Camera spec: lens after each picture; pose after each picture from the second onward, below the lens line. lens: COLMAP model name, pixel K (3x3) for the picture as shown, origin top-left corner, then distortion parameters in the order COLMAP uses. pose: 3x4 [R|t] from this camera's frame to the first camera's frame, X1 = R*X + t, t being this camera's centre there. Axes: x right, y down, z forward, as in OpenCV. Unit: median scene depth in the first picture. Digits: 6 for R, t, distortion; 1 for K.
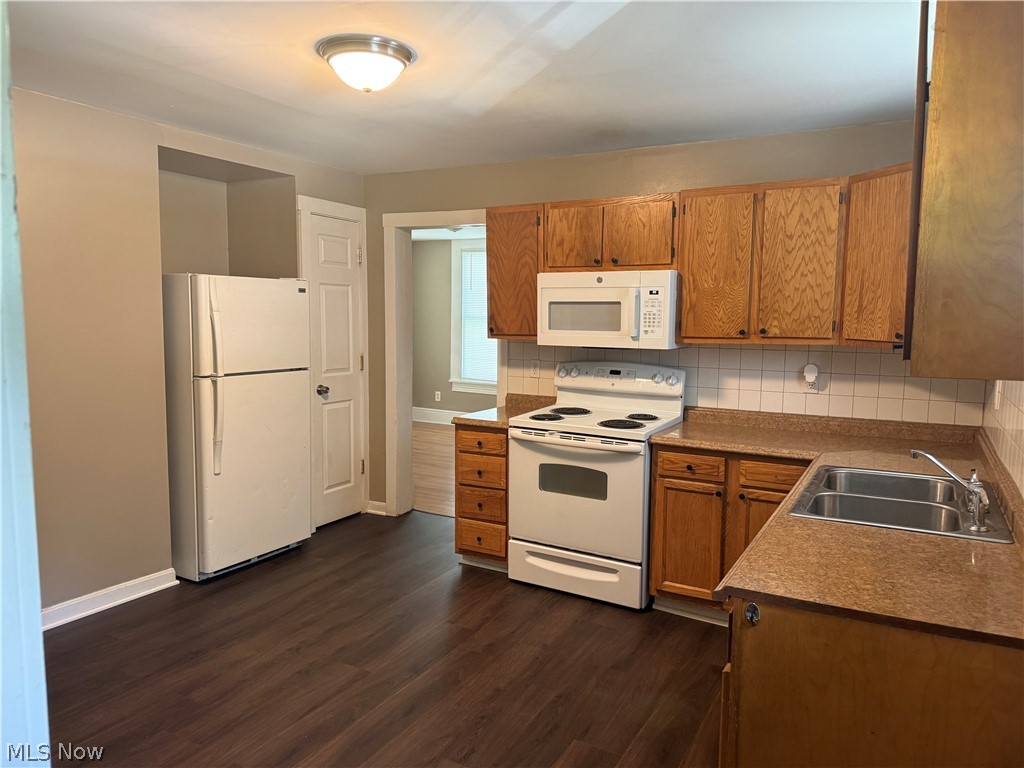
lens RADIAL K [[706.0, 0, 496.8], [0, 706.0, 385.7], [0, 0, 1]] dist [0.168314, -0.126663]
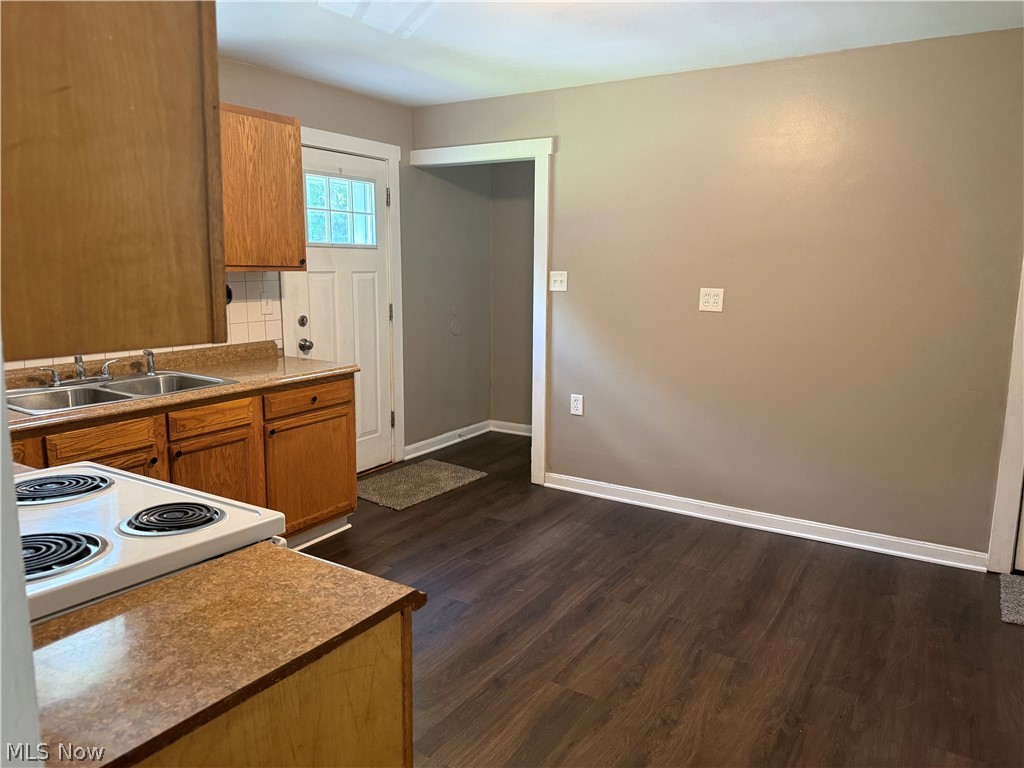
lens RADIAL K [[722.0, 0, 503.5], [0, 722.0, 388.2], [0, 0, 1]] dist [0.080850, -0.136093]
pose [[-0.998682, -0.025416, 0.044596, -0.116469], [-0.012294, 0.961960, 0.272912, -0.126356], [-0.049836, 0.272004, -0.961005, 1.360413]]
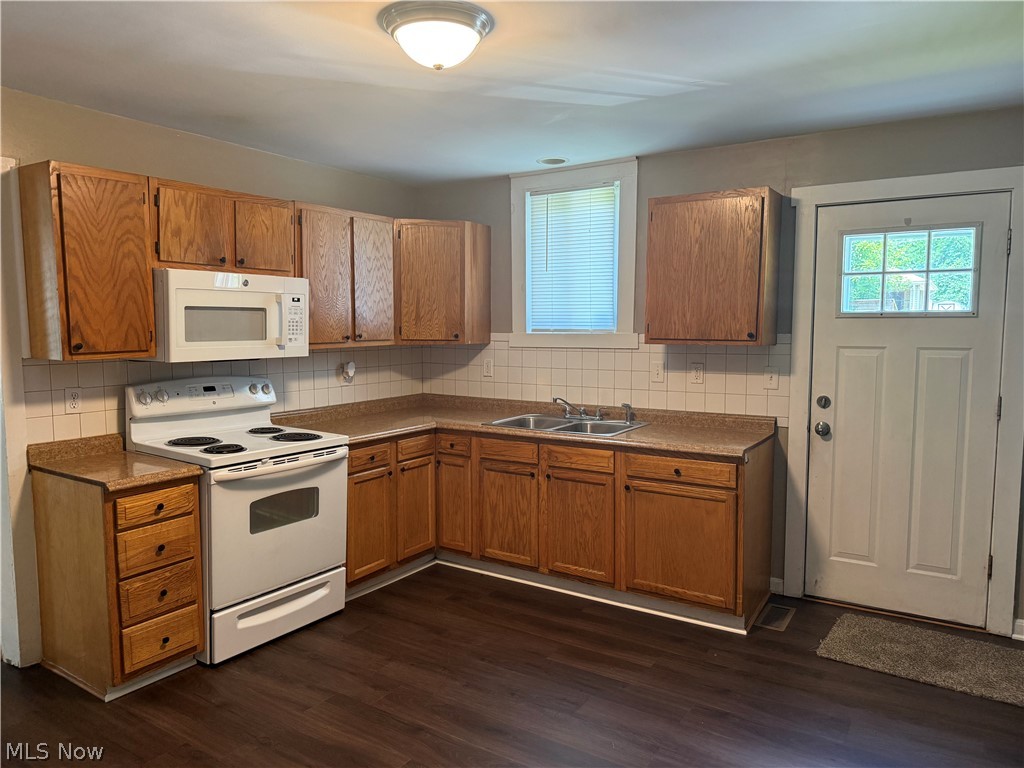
lens RADIAL K [[722.0, 0, 503.5], [0, 722.0, 388.2], [0, 0, 1]] dist [0.080850, -0.136093]
pose [[0.070088, -0.102100, 0.992302, -0.751017], [0.103002, 0.990172, 0.094606, -0.072808], [-0.992209, 0.095578, 0.079916, 0.627754]]
